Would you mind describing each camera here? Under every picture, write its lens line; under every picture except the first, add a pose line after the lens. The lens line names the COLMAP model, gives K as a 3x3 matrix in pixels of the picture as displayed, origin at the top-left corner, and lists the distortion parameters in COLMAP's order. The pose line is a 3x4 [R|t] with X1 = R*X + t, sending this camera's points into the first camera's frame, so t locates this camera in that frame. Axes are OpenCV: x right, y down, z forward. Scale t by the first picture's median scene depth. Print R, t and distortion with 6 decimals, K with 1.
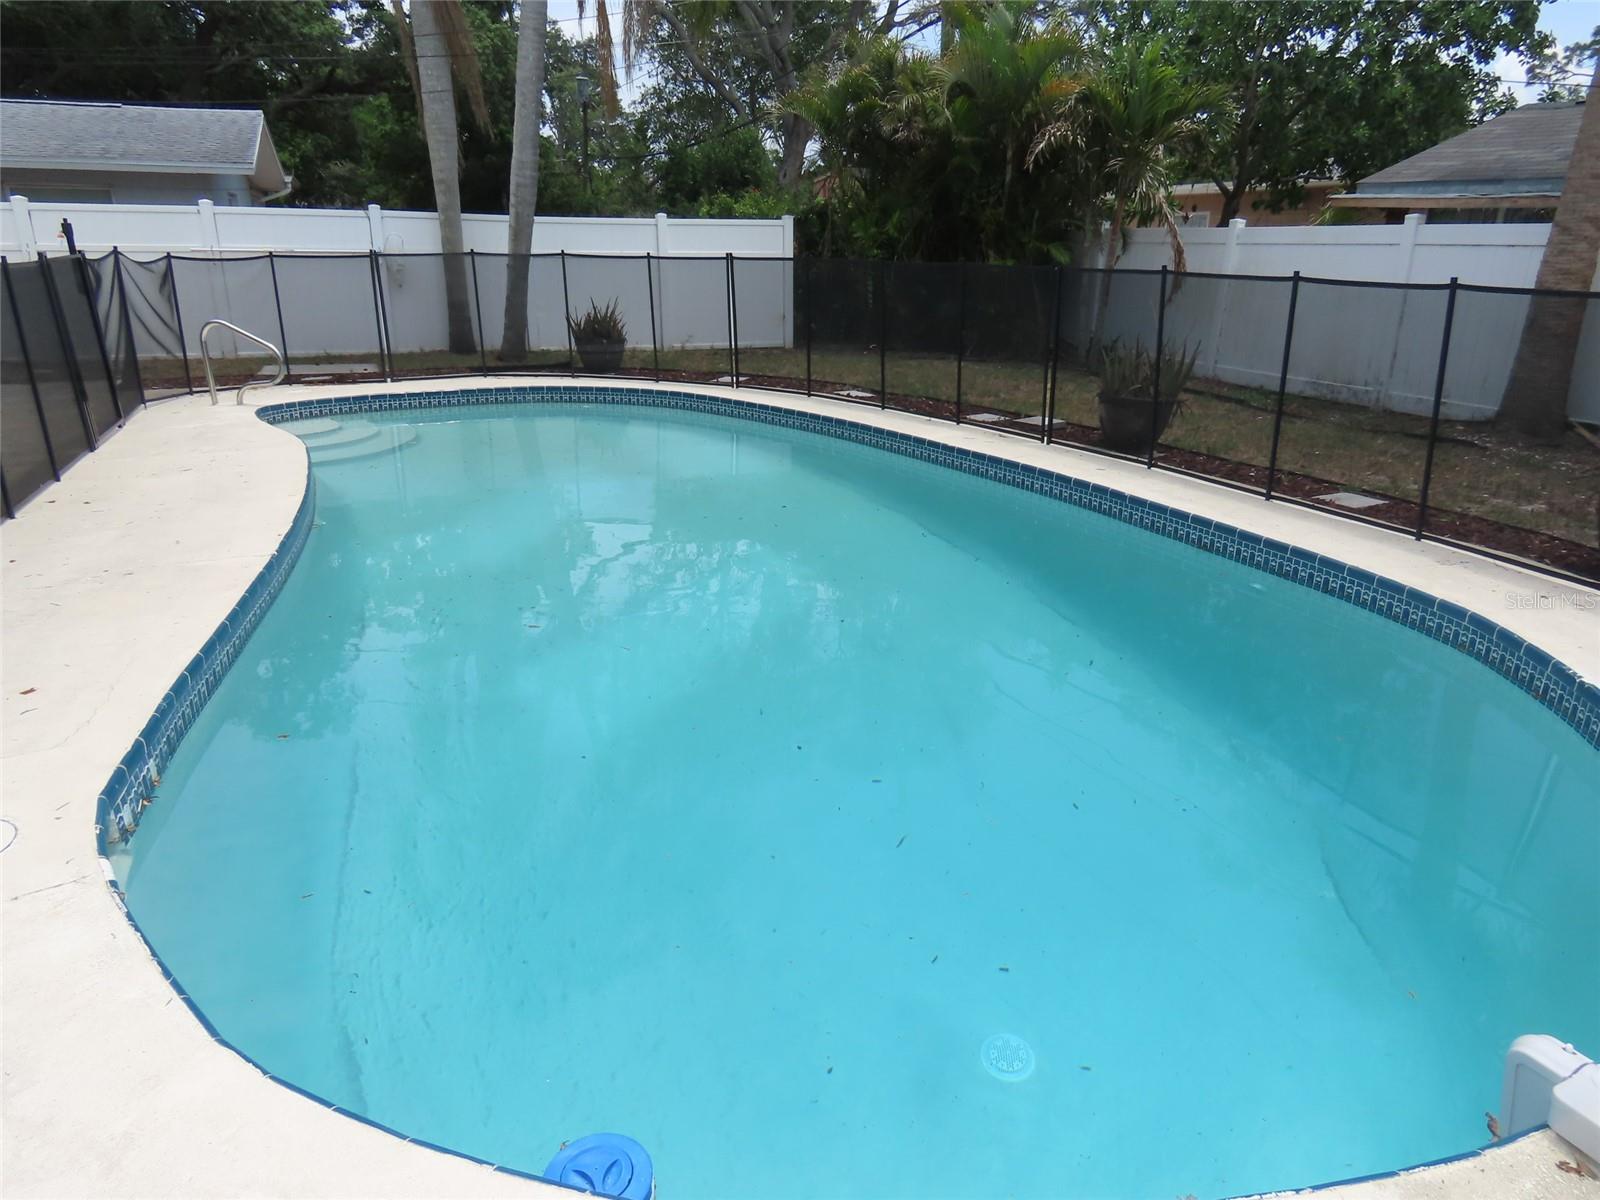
lens RADIAL K [[1073.6, 0, 800.0], [0, 1073.6, 600.0], [0, 0, 1]] dist [-0.006786, 0.001032]
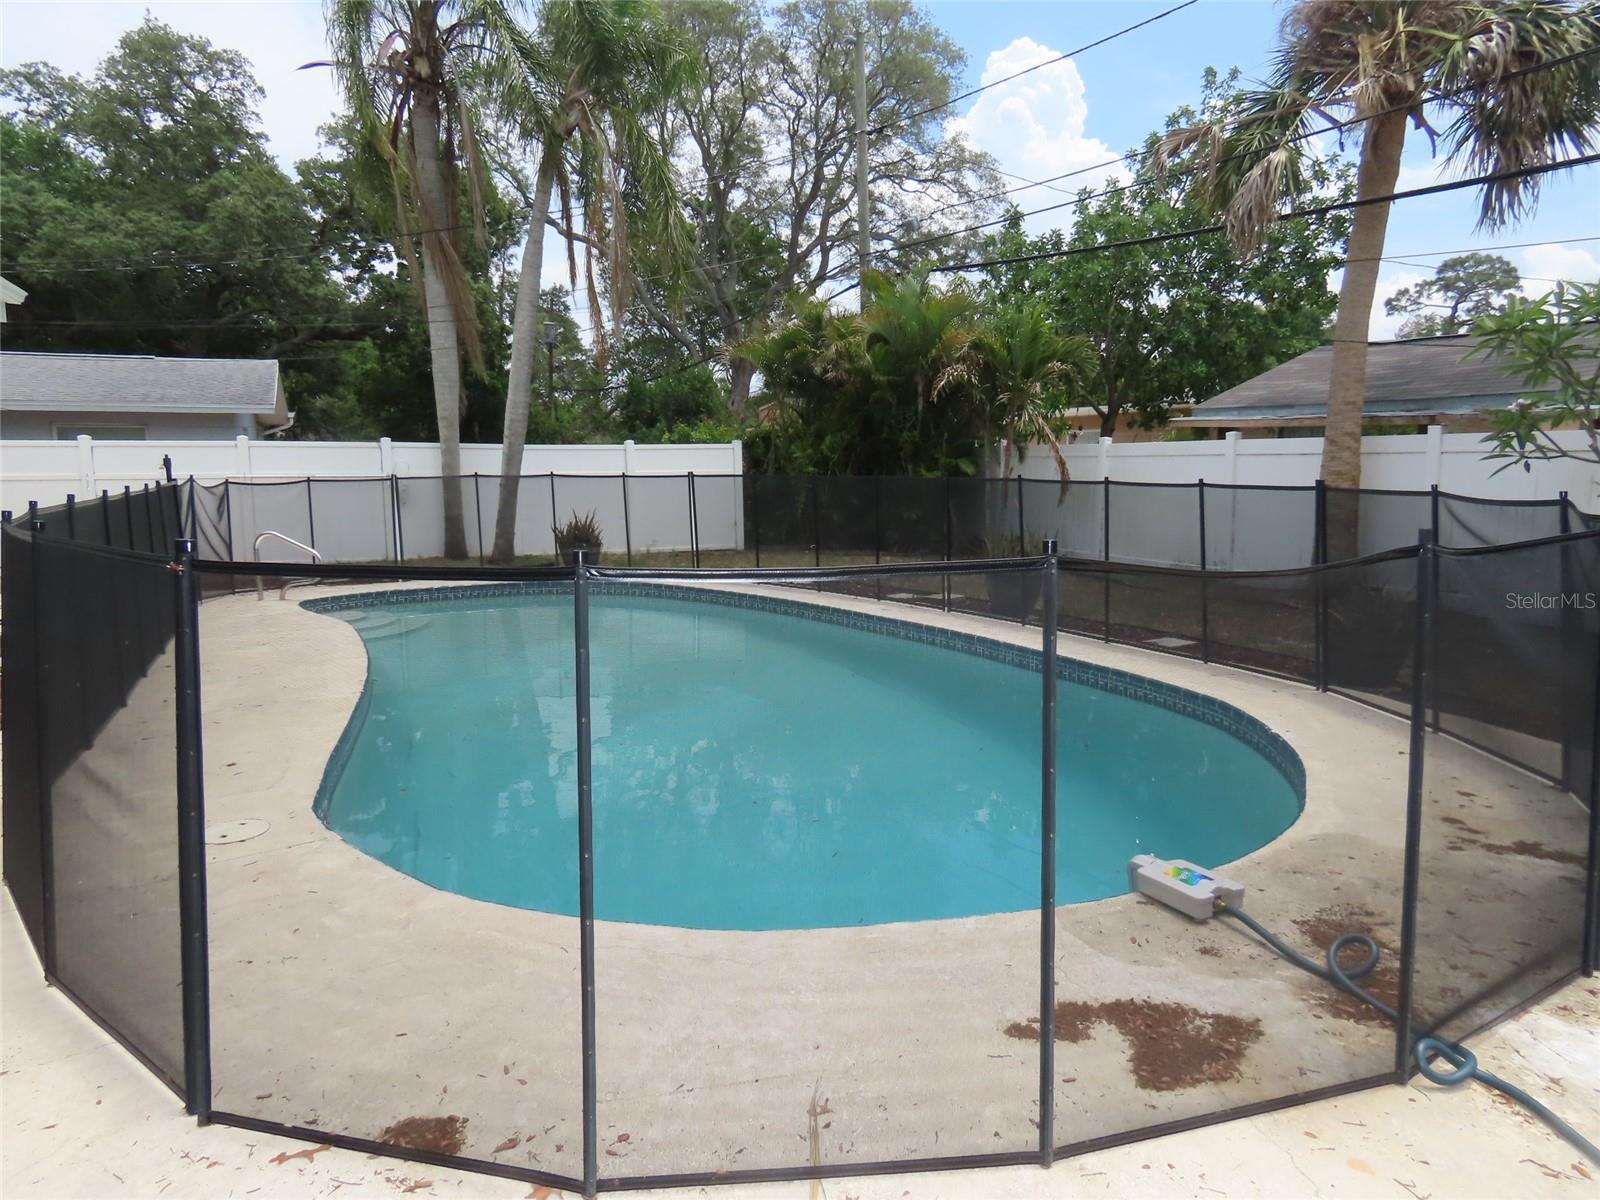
lens RADIAL K [[1488.9, 0, 800.0], [0, 1488.9, 600.0], [0, 0, 1]] dist [0.011578, 0.003835]
pose [[0.999161, -0.021623, 0.034783, -0.003185], [0.028791, 0.974847, -0.221008, 0.180980], [-0.029129, 0.221824, 0.974652, -0.572338]]
